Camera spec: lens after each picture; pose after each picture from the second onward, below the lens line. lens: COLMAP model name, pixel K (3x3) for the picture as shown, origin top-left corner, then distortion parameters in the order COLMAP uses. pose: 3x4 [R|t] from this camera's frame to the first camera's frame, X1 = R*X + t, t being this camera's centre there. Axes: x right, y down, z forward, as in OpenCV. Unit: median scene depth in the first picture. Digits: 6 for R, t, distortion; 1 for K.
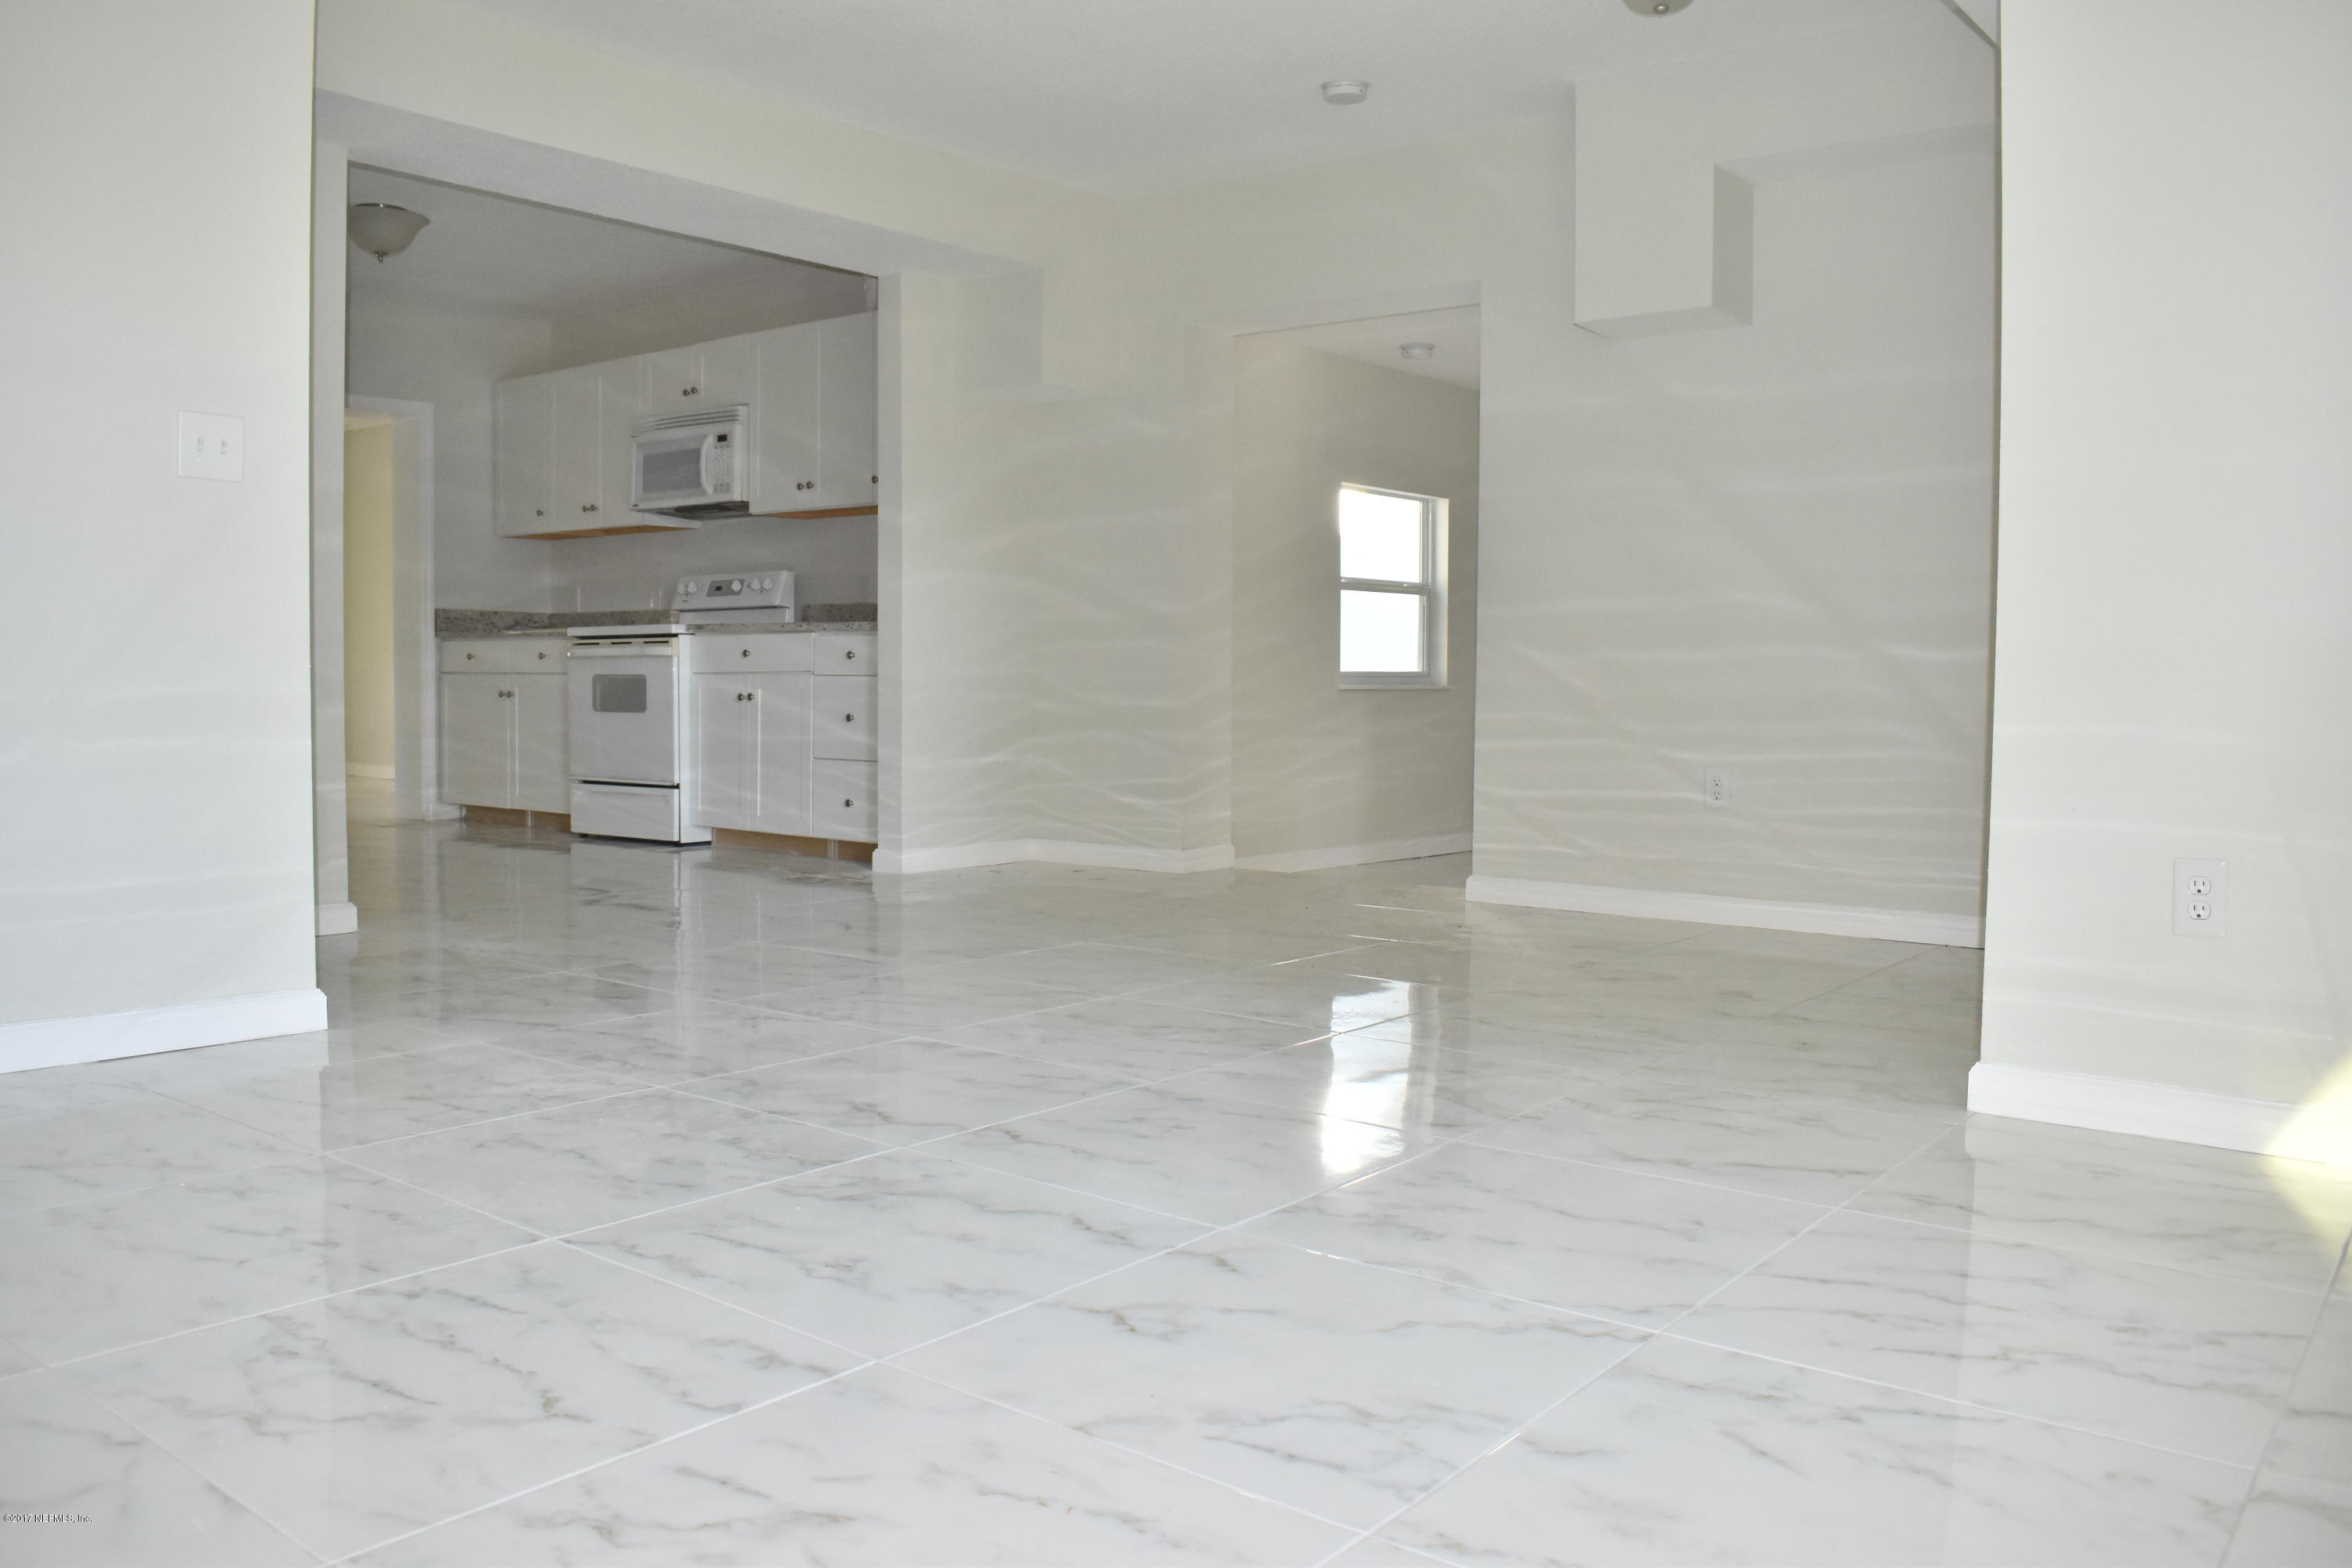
lens RADIAL K [[1869.7, 0, 1176.9], [0, 1869.7, 703.5], [0, 0, 1]] dist [0.001243, 0.000588]
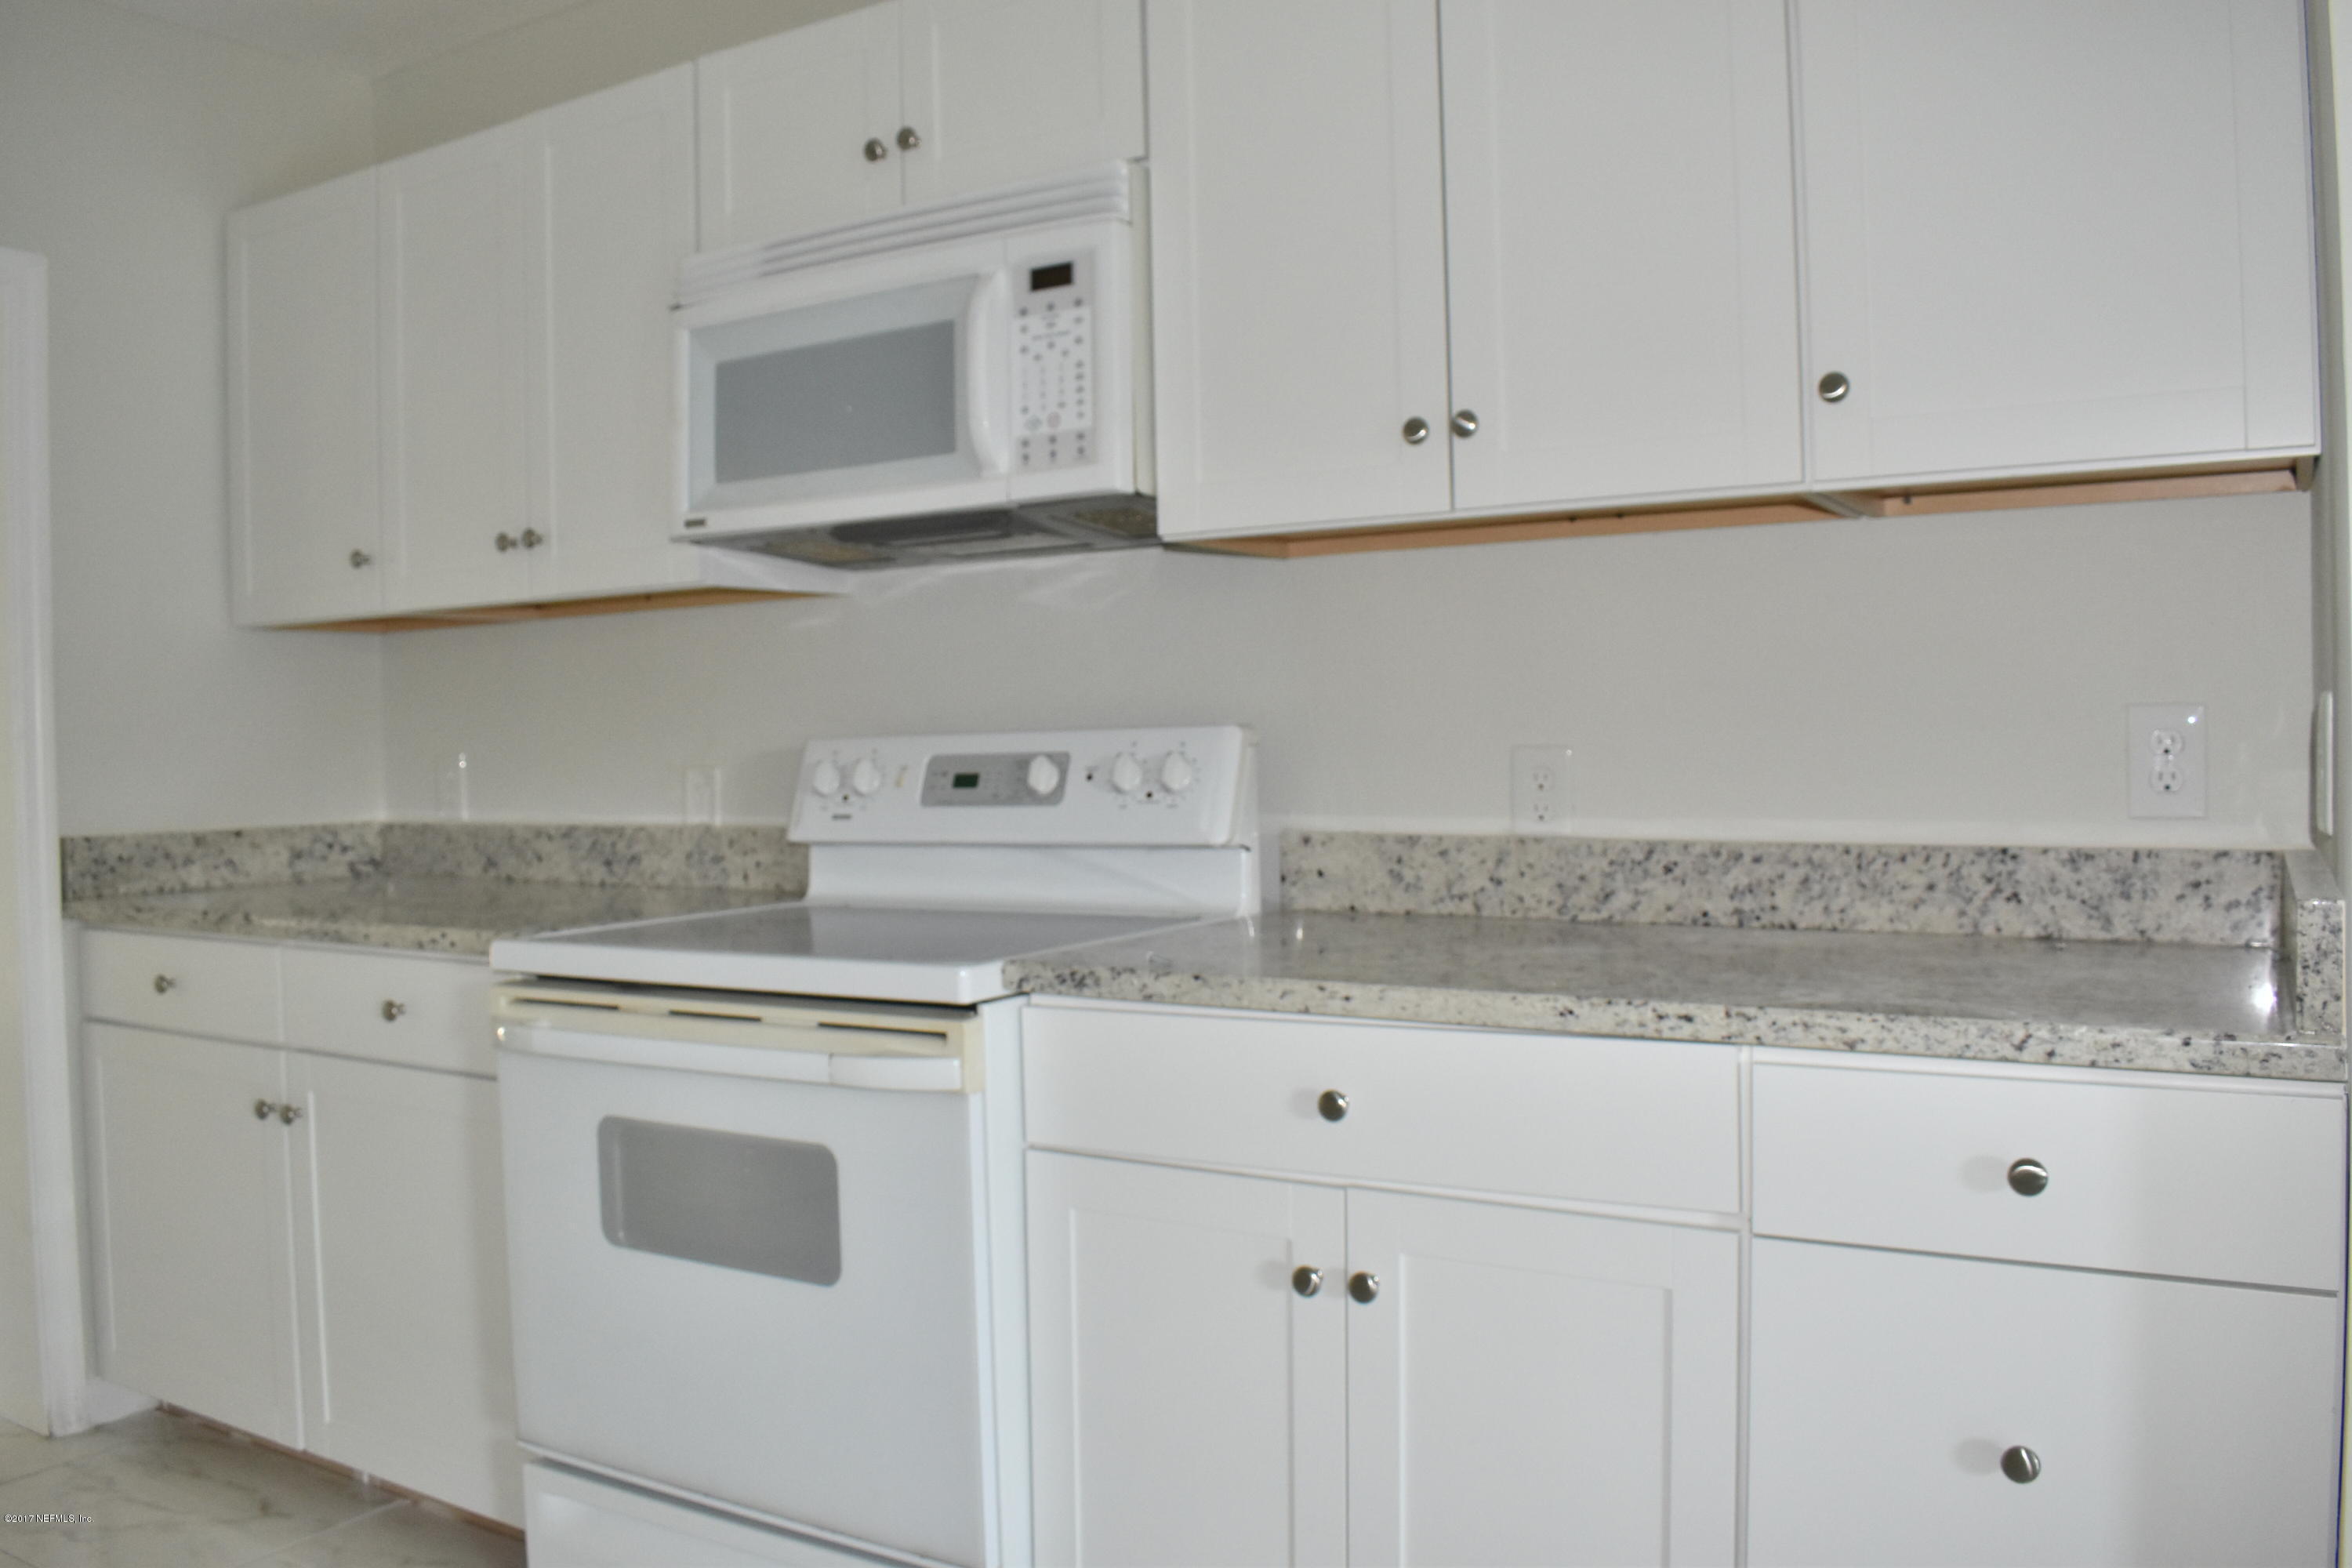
lens RADIAL K [[1902.0, 0, 1175.3], [0, 1902.0, 735.7], [0, 0, 1]] dist [-0.038791, 0.000808]
pose [[0.993038, -0.025519, 0.114999, -0.249002], [0.027378, 0.999518, -0.014618, -0.063945], [-0.114571, 0.017664, 0.993258, 0.680892]]
